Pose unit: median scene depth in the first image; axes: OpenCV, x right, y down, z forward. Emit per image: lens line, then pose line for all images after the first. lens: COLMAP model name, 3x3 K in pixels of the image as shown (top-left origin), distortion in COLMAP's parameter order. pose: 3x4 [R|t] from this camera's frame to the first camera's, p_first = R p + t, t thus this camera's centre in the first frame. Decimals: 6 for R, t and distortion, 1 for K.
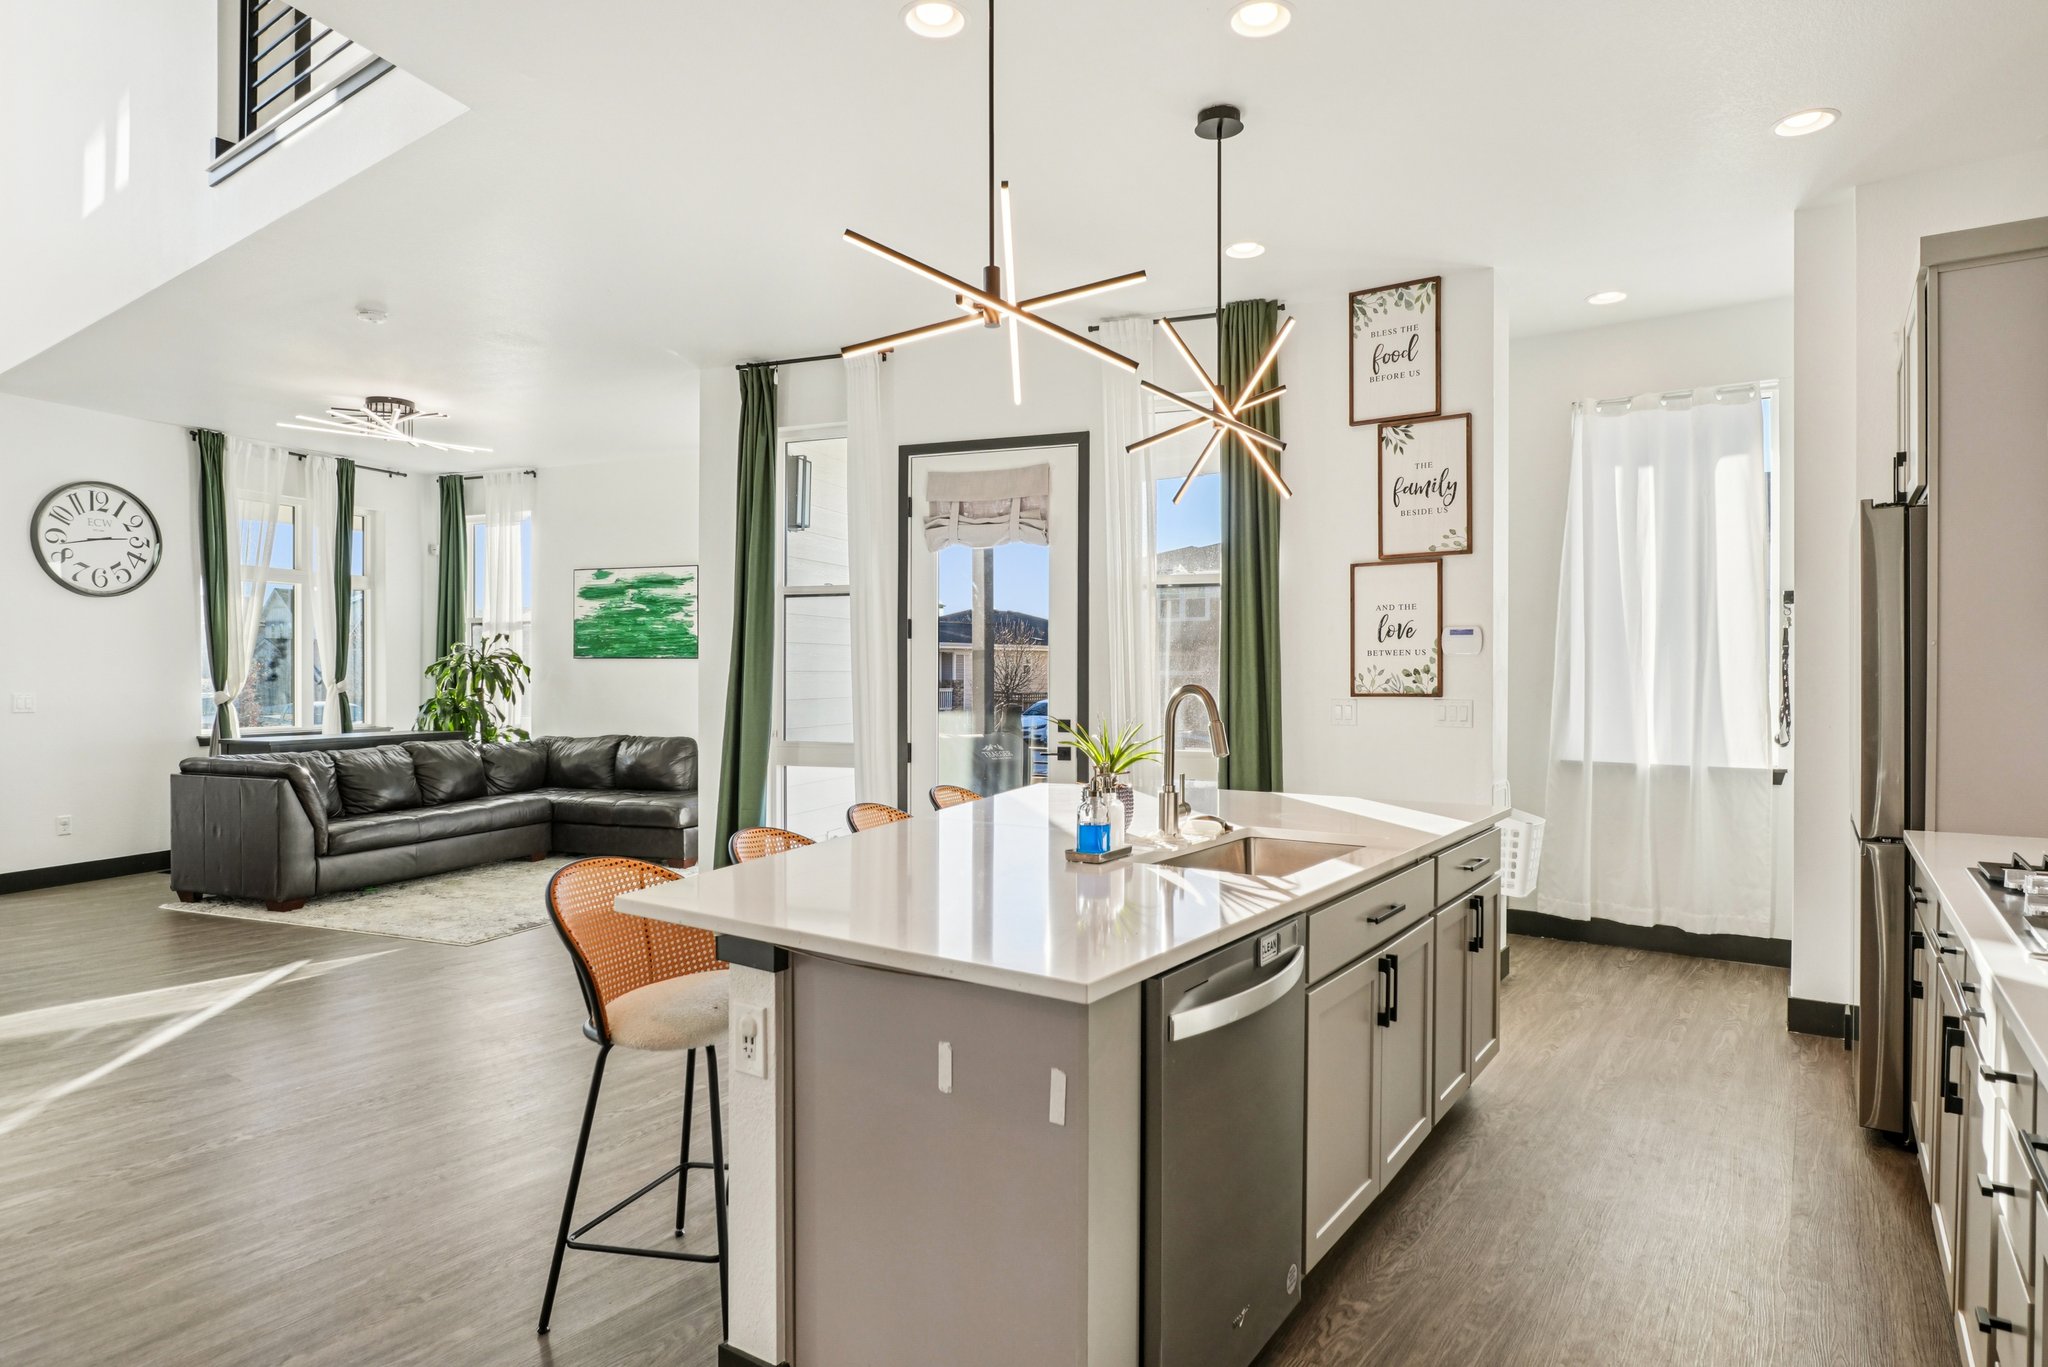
lens RADIAL K [[1131.0, 0, 1028.1], [0, 1131.0, 684.3], [0, 0, 1]] dist [-0.041371, 0.018155]
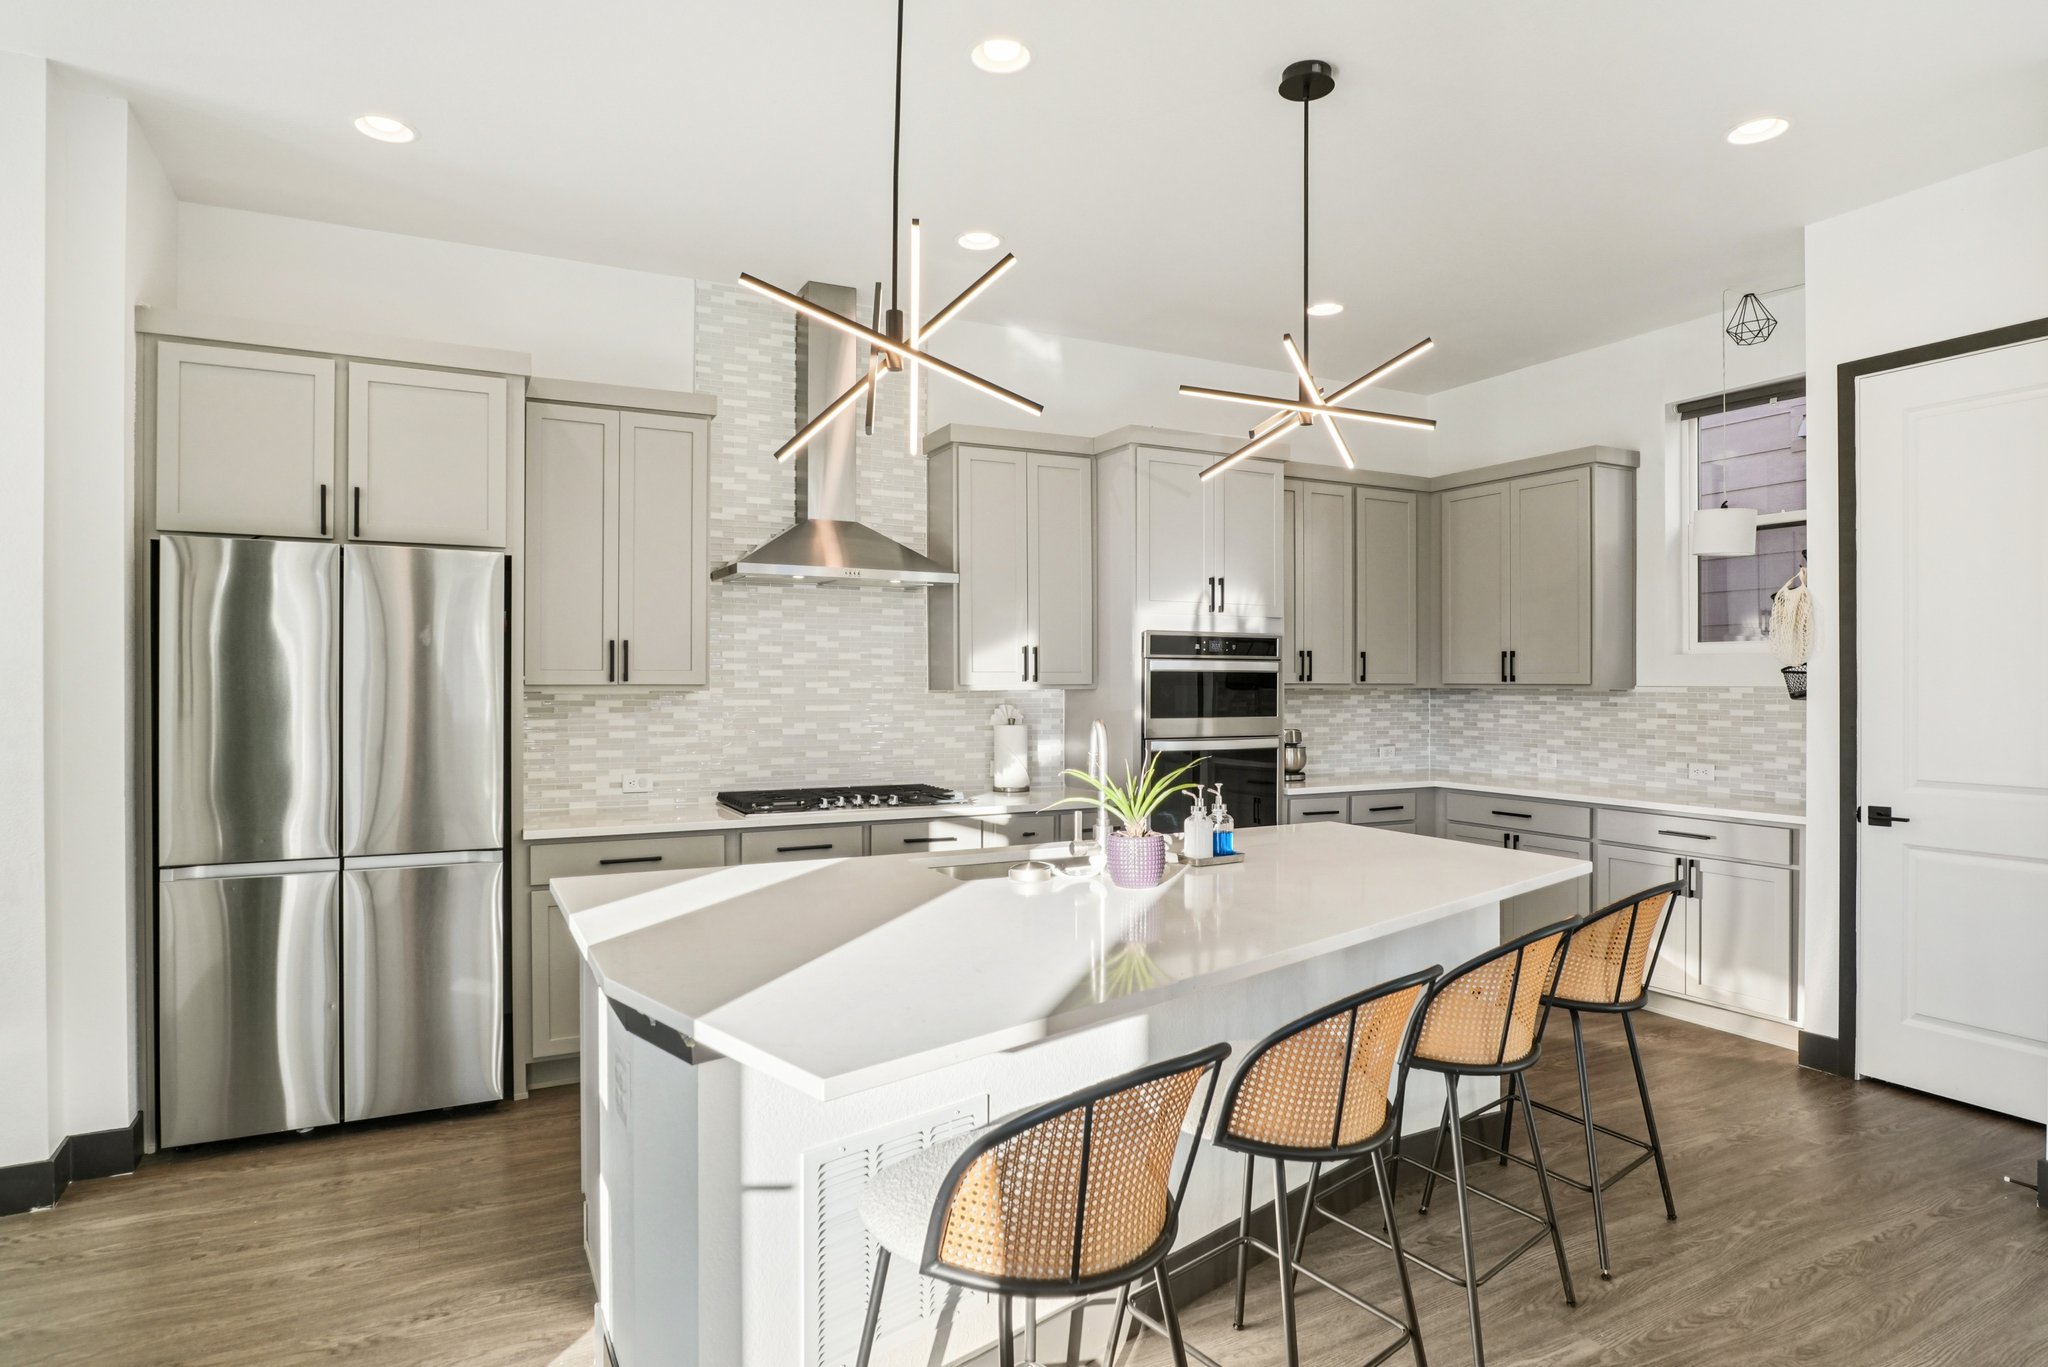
lens RADIAL K [[1136.5, 0, 1024.0], [0, 1136.5, 683.5], [0, 0, 1]] dist [-0.026891, 0.009620]
pose [[-0.886099, -0.001738, 0.463494, -0.148261], [0.000935, 0.999984, 0.005538, -0.020363], [-0.463496, 0.005341, -0.886083, 0.999103]]
